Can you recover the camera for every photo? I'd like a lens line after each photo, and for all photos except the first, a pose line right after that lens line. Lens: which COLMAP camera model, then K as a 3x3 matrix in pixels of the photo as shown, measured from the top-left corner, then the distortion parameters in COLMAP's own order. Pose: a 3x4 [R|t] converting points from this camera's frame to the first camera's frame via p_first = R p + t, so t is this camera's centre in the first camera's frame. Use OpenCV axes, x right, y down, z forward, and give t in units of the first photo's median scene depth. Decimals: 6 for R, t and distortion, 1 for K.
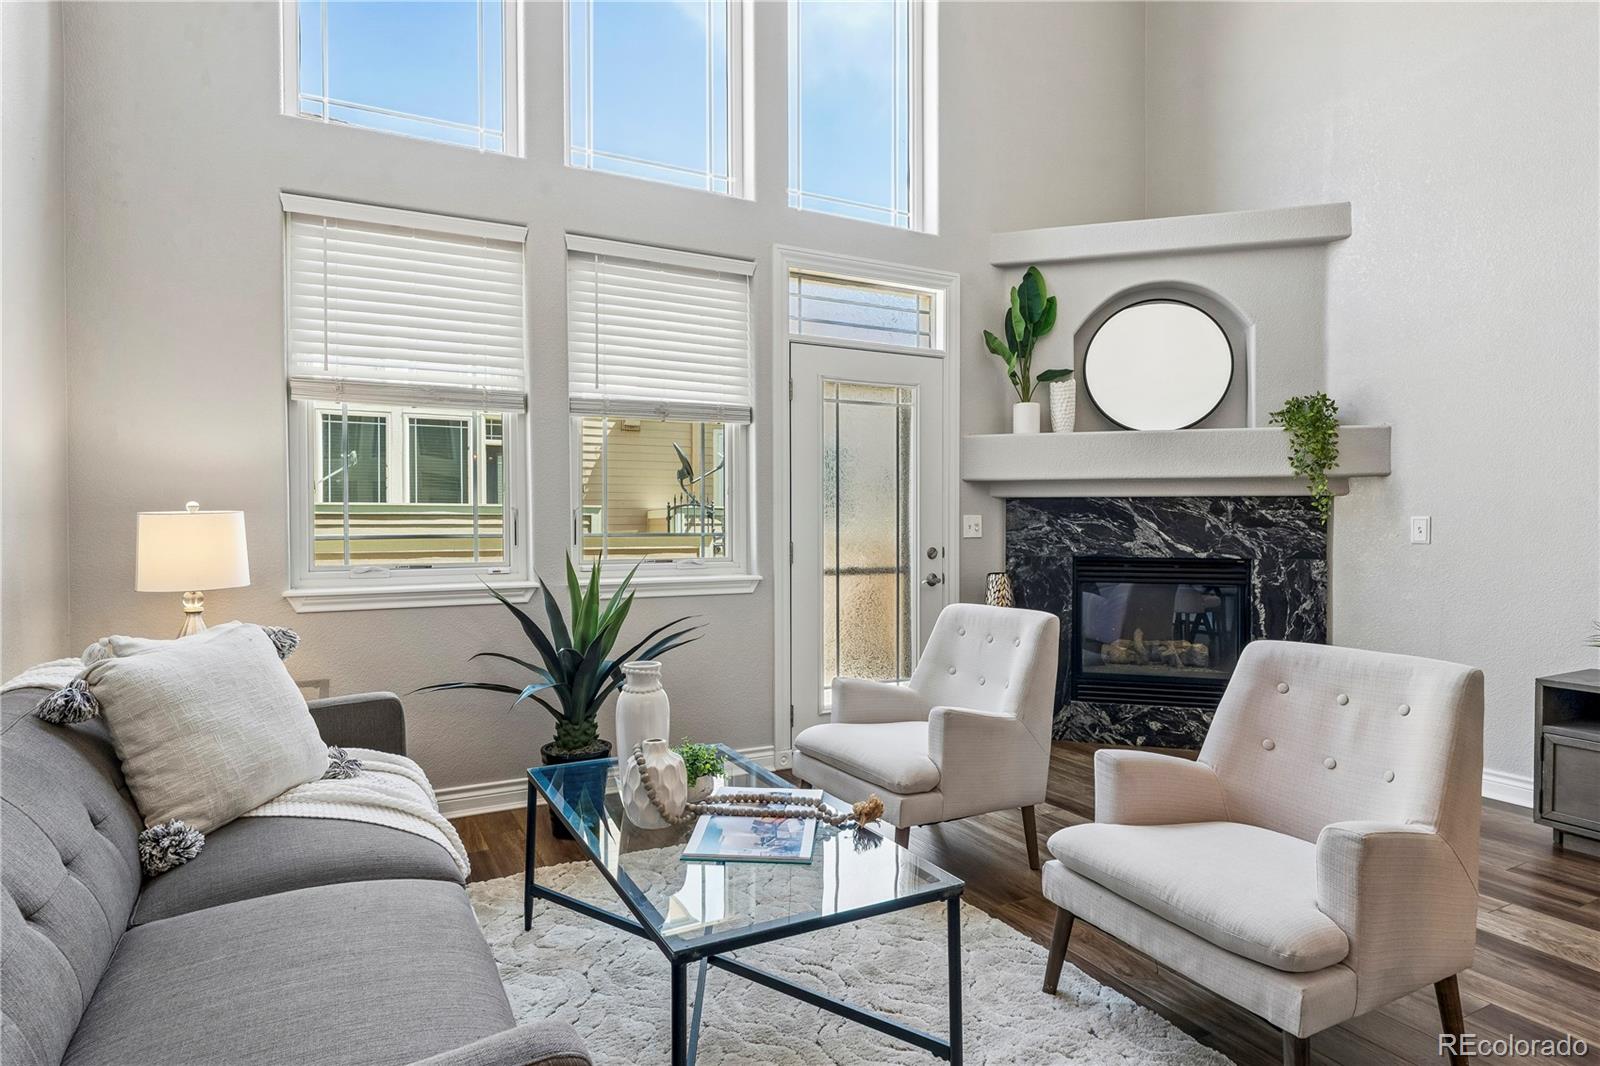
lens RADIAL K [[934.3, 0, 862.4], [0, 934.3, 530.2], [0, 0, 1]] dist [-0.001733, -0.000333]
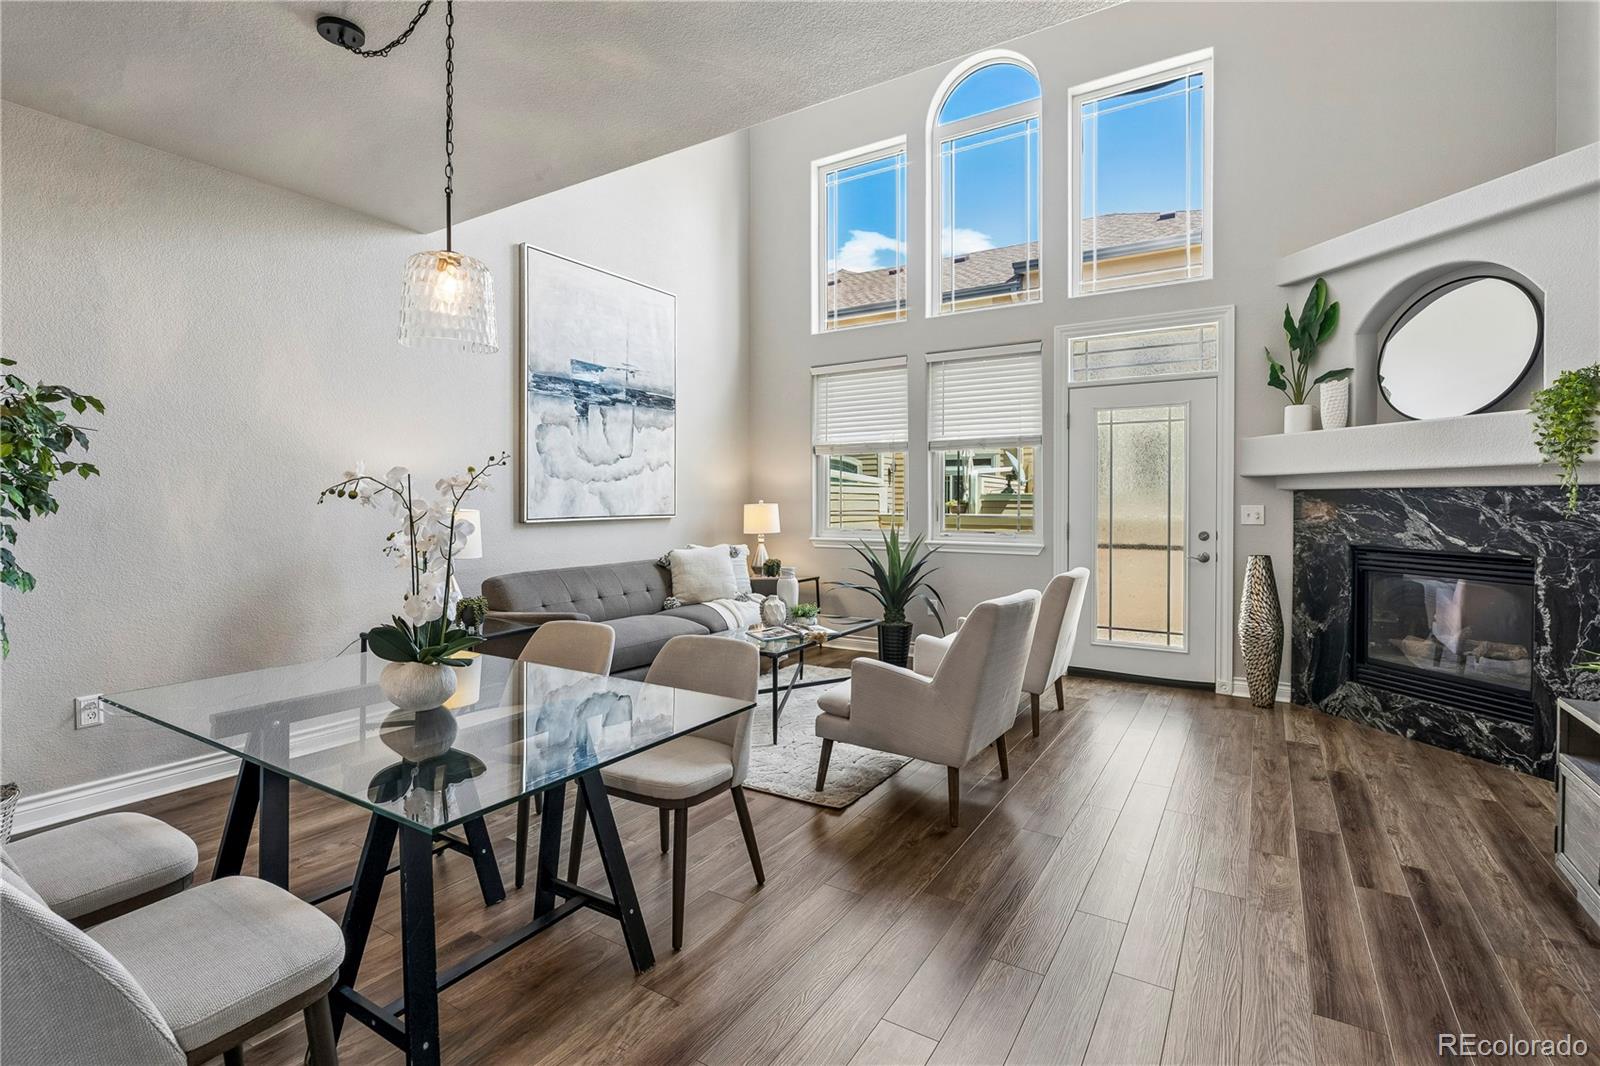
lens RADIAL K [[764.5, 0, 744.3], [0, 764.5, 508.2], [0, 0, 1]] dist [-0.003404, -0.000259]
pose [[0.437257, 0.007423, -0.899306, 0.724698], [-0.011246, 0.999933, 0.002786, -0.008380], [0.899266, 0.008895, 0.437312, 0.007149]]
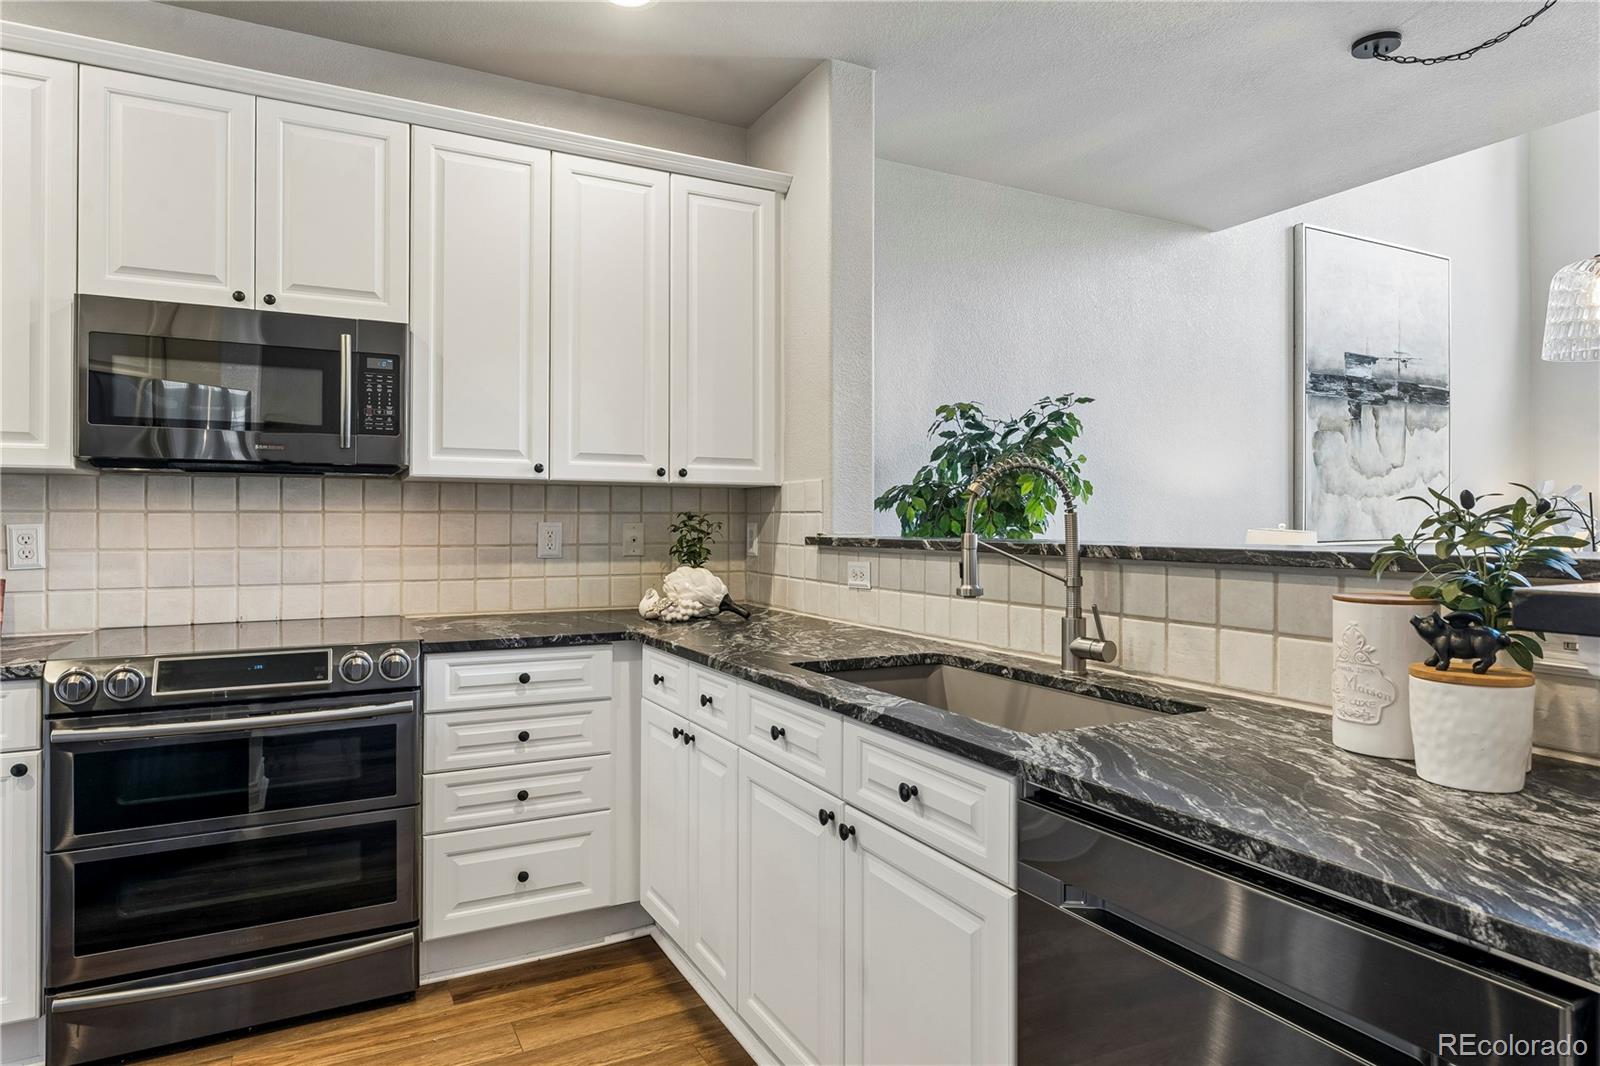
lens RADIAL K [[912.1, 0, 742.3], [0, 912.1, 514.4], [0, 0, 1]] dist [-0.002347, -0.000422]
pose [[-0.067852, -0.008037, -0.997663, 0.769479], [-0.013831, 0.999879, -0.007114, -0.003256], [0.997600, 0.013316, -0.067955, -0.354386]]
